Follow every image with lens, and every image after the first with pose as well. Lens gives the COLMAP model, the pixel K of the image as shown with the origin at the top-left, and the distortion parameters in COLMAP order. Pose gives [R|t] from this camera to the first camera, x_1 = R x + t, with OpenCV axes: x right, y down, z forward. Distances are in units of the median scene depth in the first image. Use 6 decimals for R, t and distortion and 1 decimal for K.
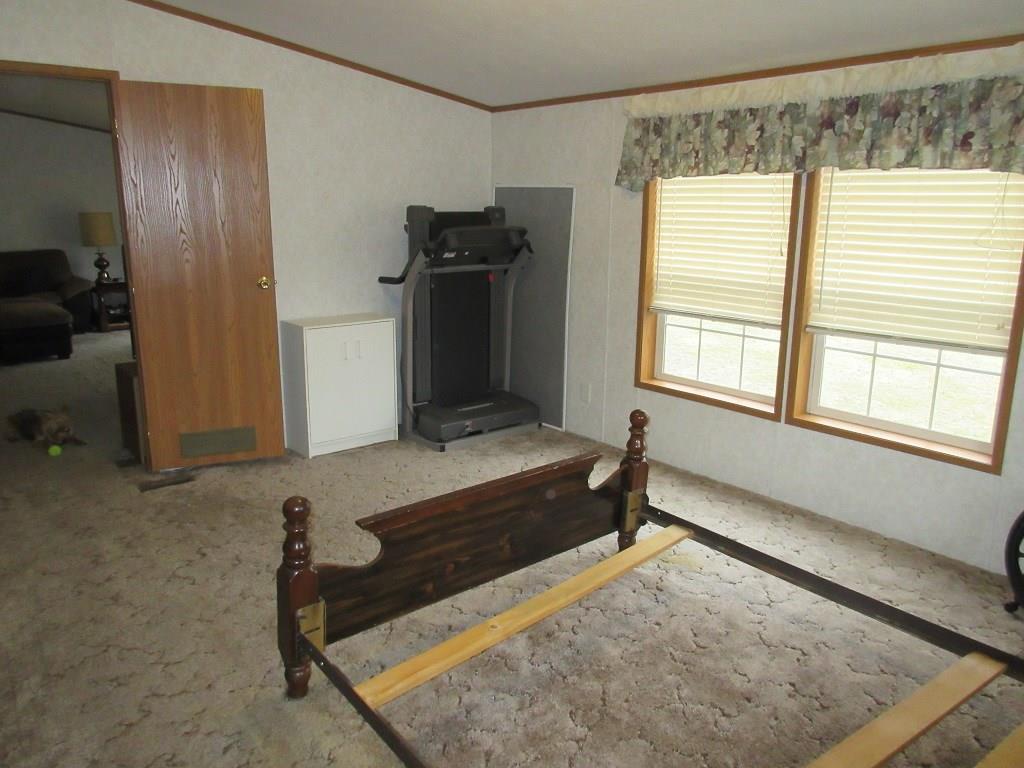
lens RADIAL K [[764.9, 0, 512.0], [0, 764.9, 384.0], [0, 0, 1]] dist [0.001552, -0.000873]
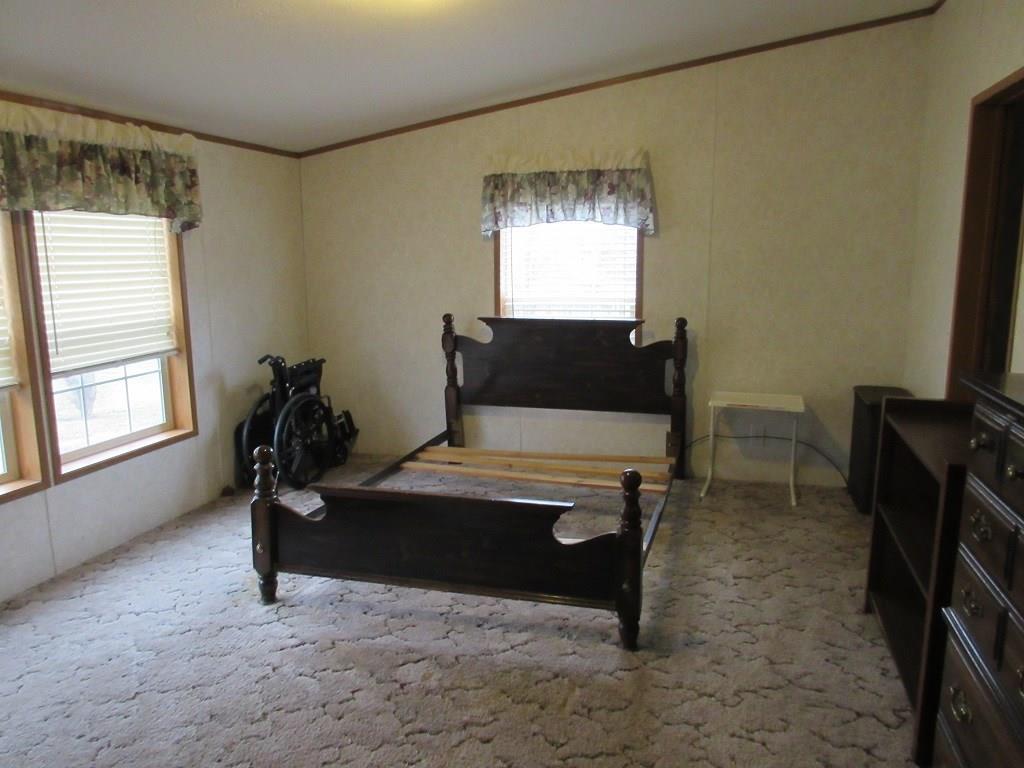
lens RADIAL K [[764.9, 0, 512.0], [0, 764.9, 384.0], [0, 0, 1]] dist [0.001552, -0.000873]
pose [[-0.559063, -0.149168, 0.815596, -0.740637], [0.197025, 0.931605, 0.305439, -0.256776], [-0.805376, 0.331453, -0.491436, 1.086091]]
